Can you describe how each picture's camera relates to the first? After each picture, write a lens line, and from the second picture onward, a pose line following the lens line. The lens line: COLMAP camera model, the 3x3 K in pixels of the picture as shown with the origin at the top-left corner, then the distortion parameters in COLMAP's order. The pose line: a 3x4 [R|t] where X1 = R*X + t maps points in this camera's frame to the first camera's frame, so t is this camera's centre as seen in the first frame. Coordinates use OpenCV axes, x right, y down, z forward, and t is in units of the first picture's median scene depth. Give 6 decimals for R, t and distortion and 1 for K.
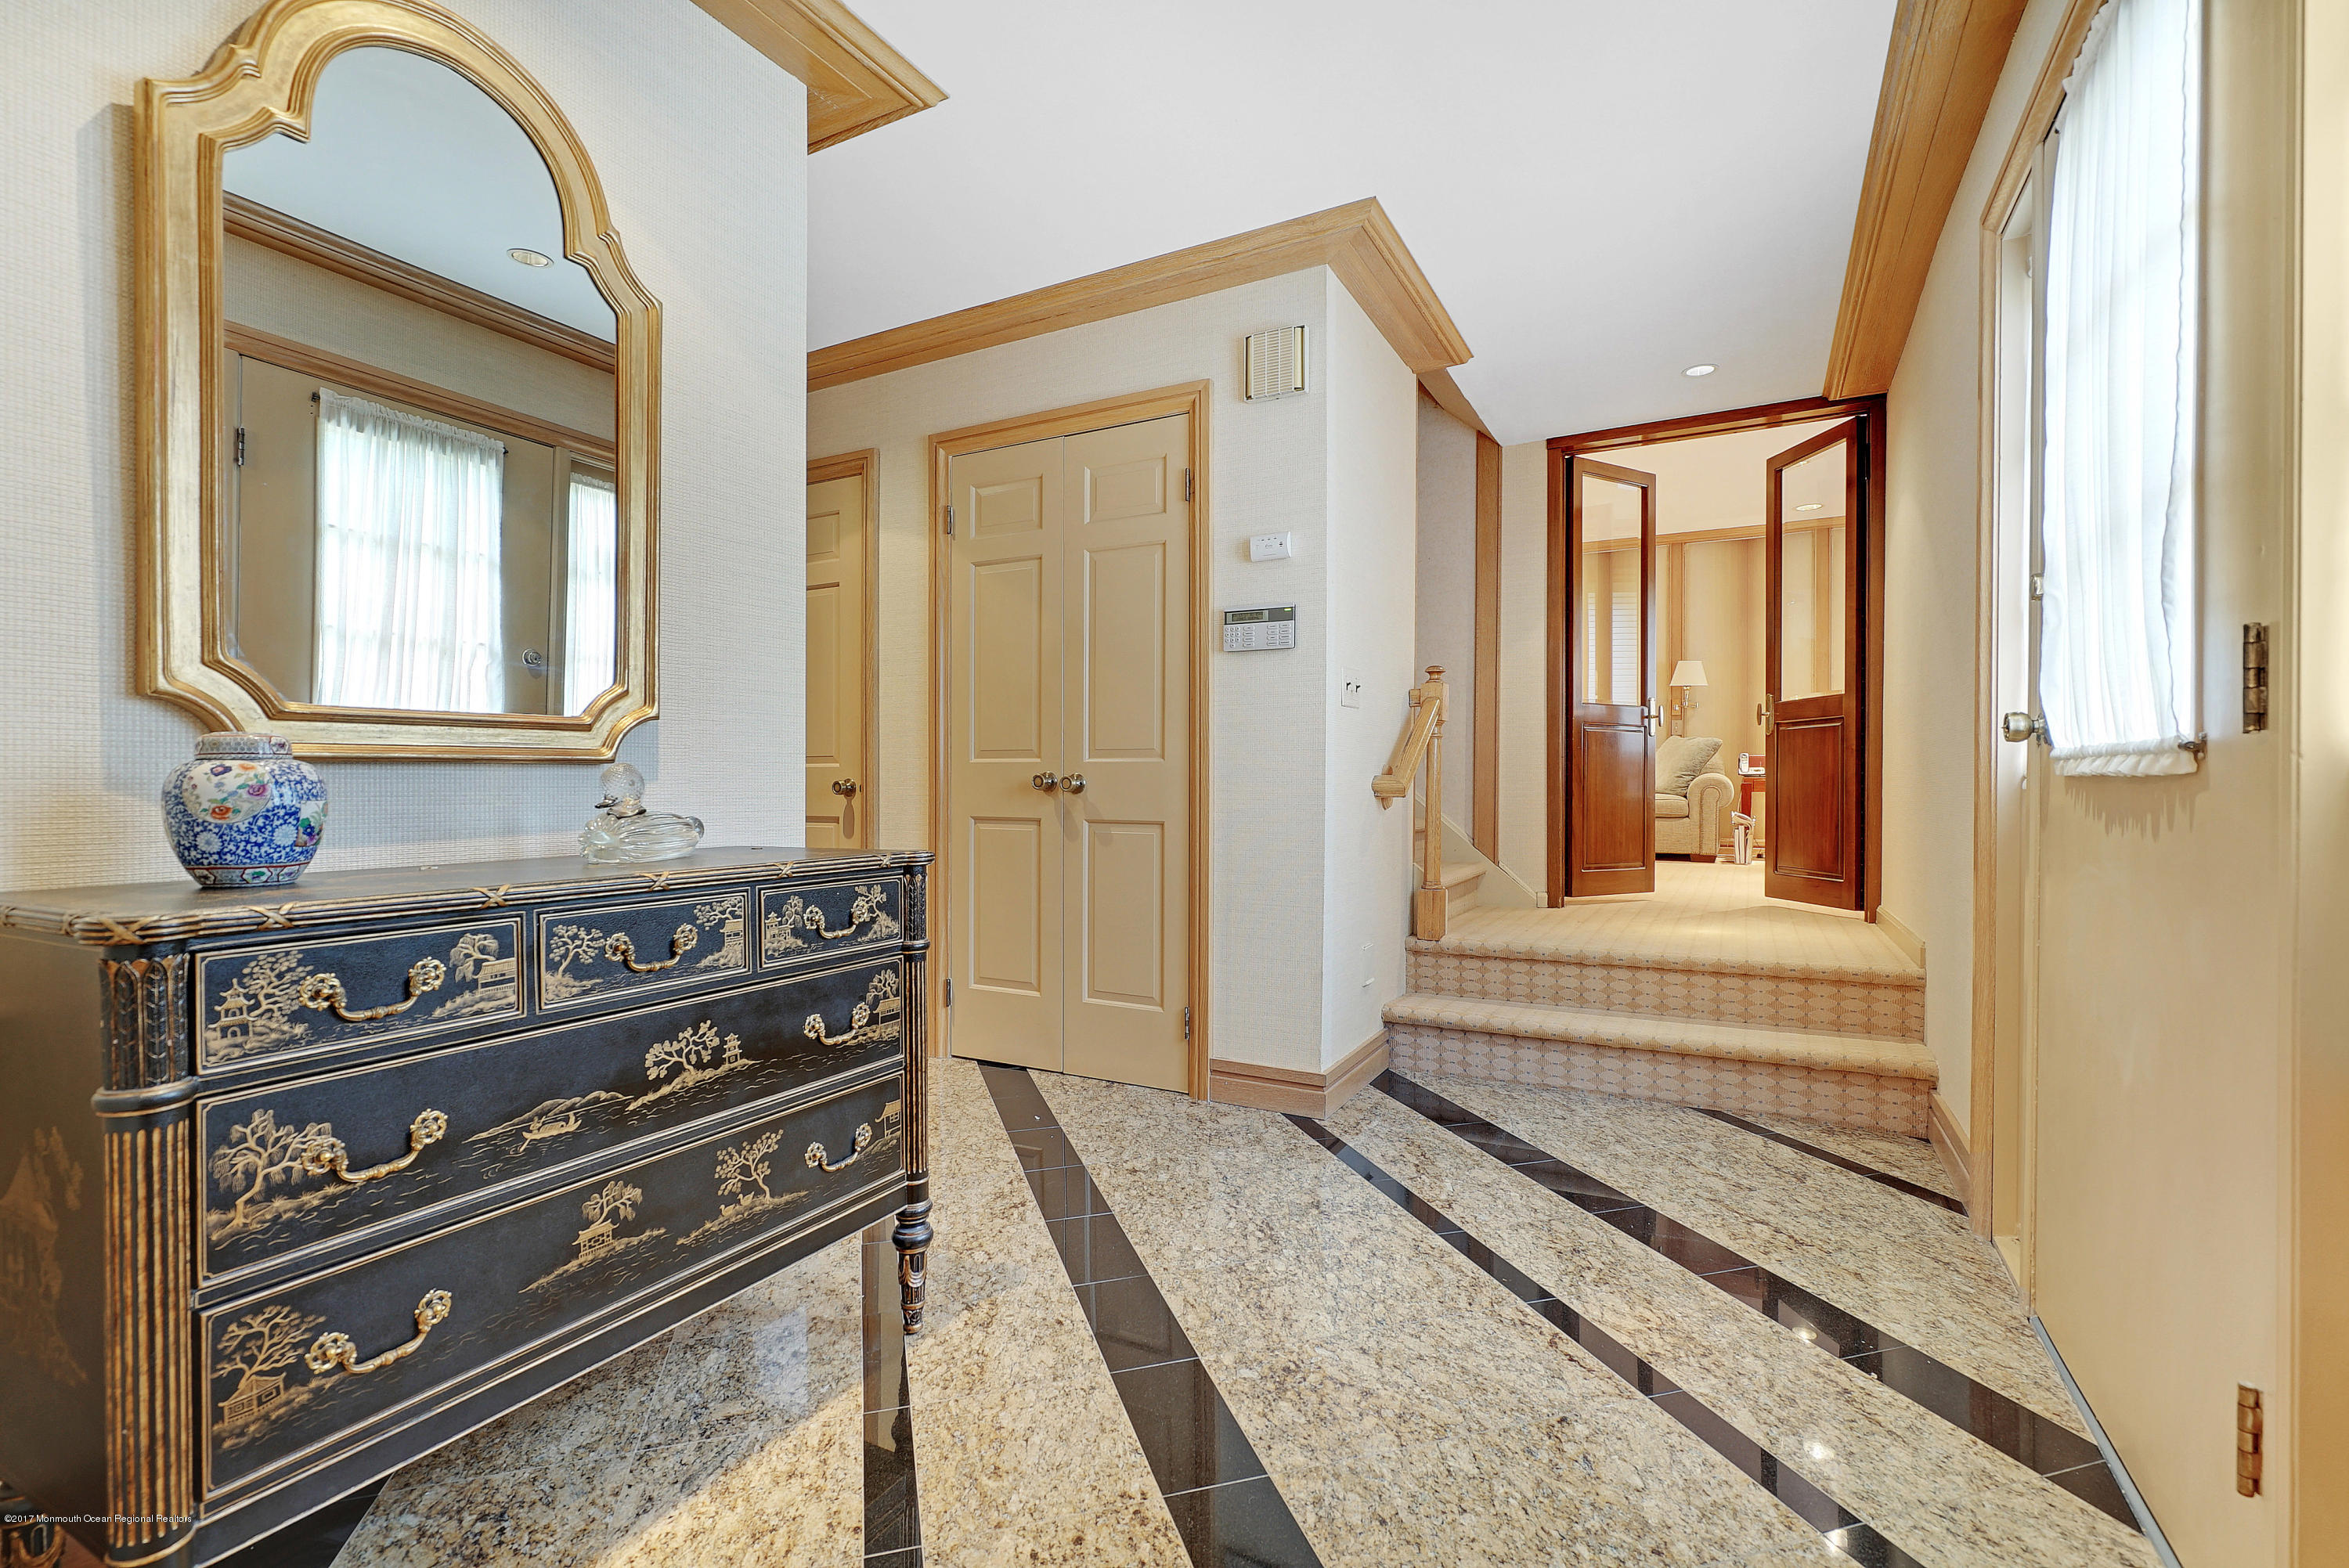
lens RADIAL K [[1071.9, 0, 1177.1], [0, 1071.9, 788.3], [0, 0, 1]] dist [0.001738, 0.001158]
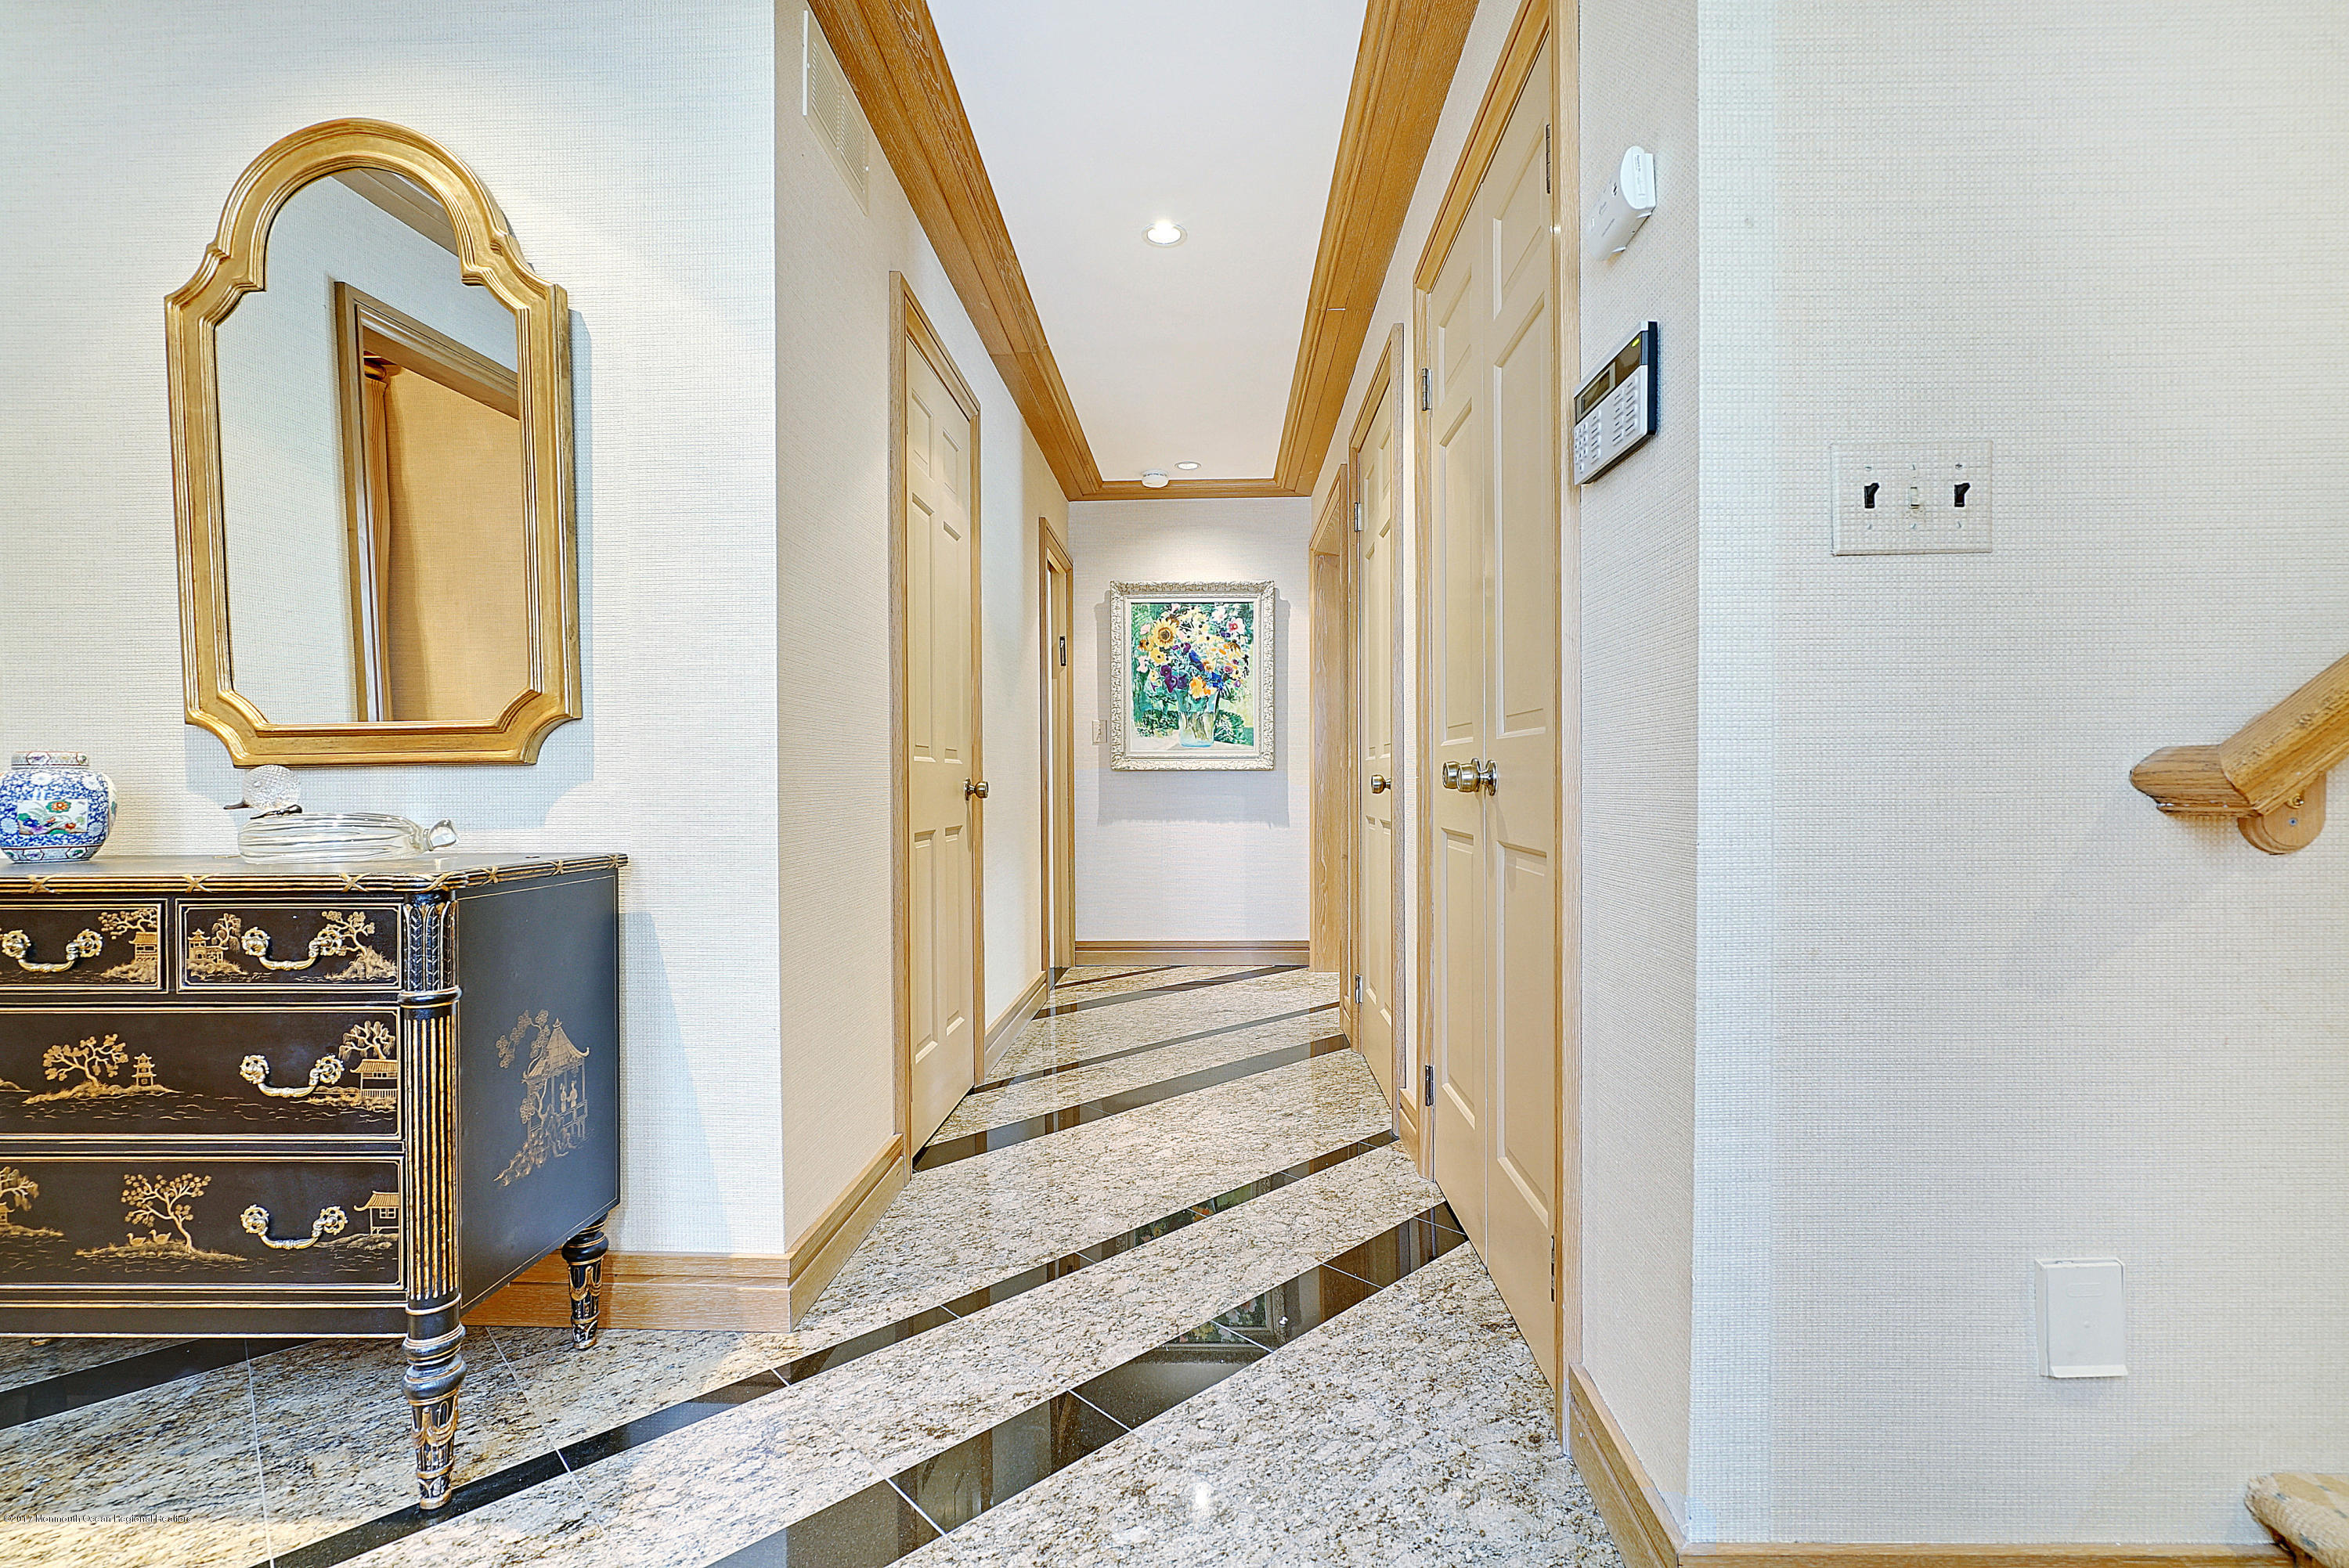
lens RADIAL K [[1071.9, 0, 1176.7], [0, 1071.9, 791.3], [0, 0, 1]] dist [0.001738, 0.001158]
pose [[0.437501, 0.006461, -0.899195, 0.790784], [0.002739, 0.999960, 0.008517, -0.004692], [0.899214, -0.006189, 0.437465, 1.357988]]
